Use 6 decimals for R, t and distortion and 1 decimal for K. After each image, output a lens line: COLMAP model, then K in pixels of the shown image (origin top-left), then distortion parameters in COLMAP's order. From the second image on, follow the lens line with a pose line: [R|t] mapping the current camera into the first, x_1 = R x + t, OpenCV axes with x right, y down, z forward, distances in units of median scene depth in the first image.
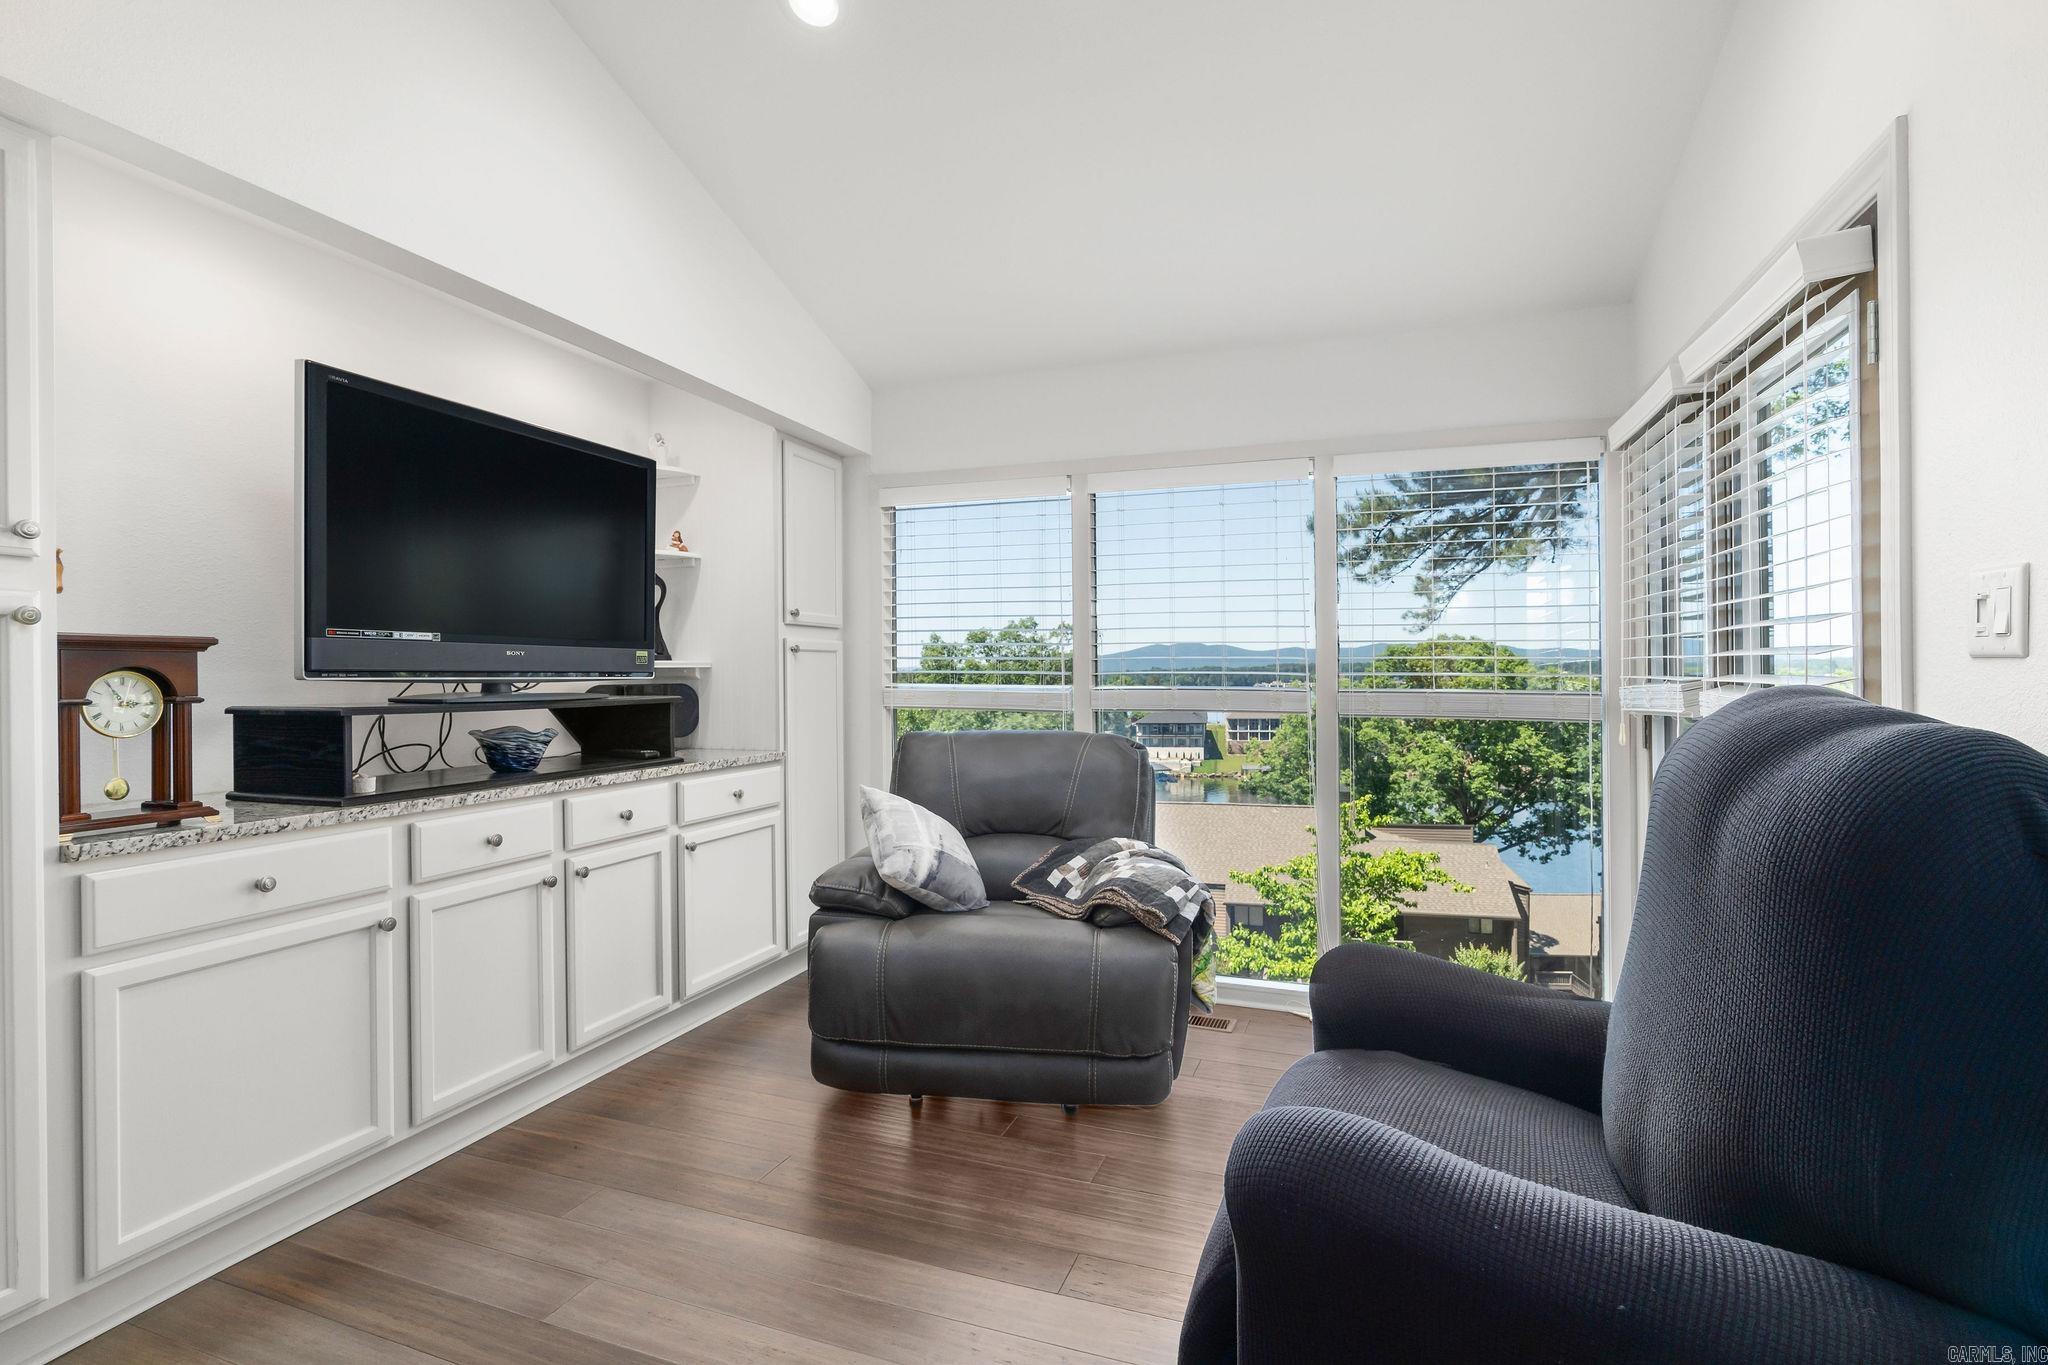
lens RADIAL K [[945.4, 0, 1024.0], [0, 945.4, 682.5], [0, 0, 1]] dist [-0.002616, -0.000645]
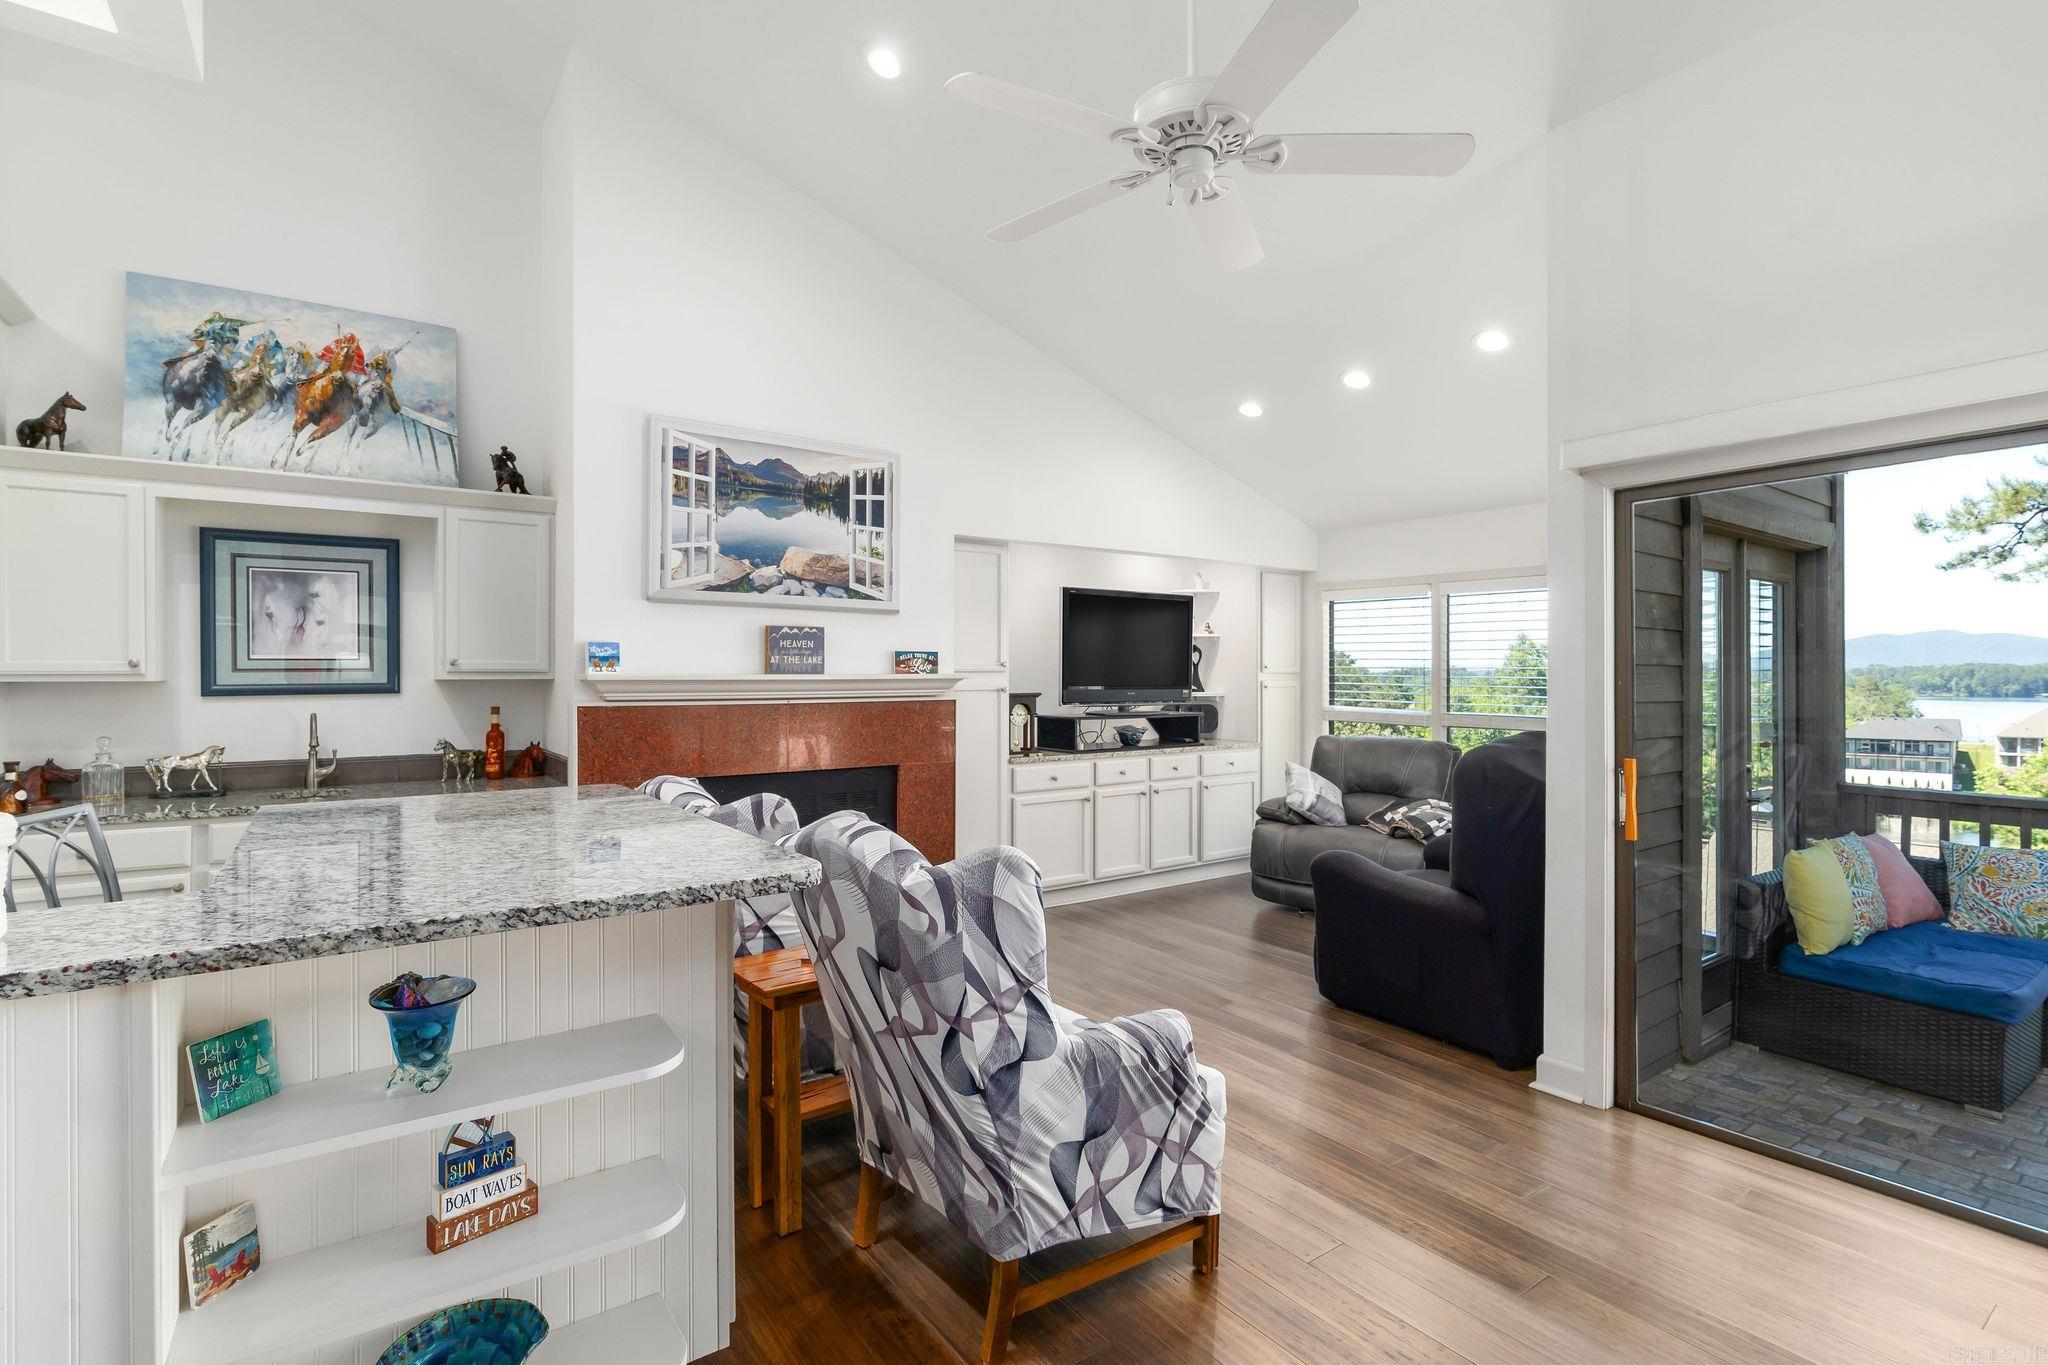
lens RADIAL K [[945.4, 0, 1024.0], [0, 945.4, 682.5], [0, 0, 1]] dist [-0.002616, -0.000645]
pose [[0.823518, 0.008652, -0.567224, 0.502289], [-0.007289, 0.999963, 0.004670, -0.060849], [0.567243, 0.000289, 0.823550, -0.949800]]
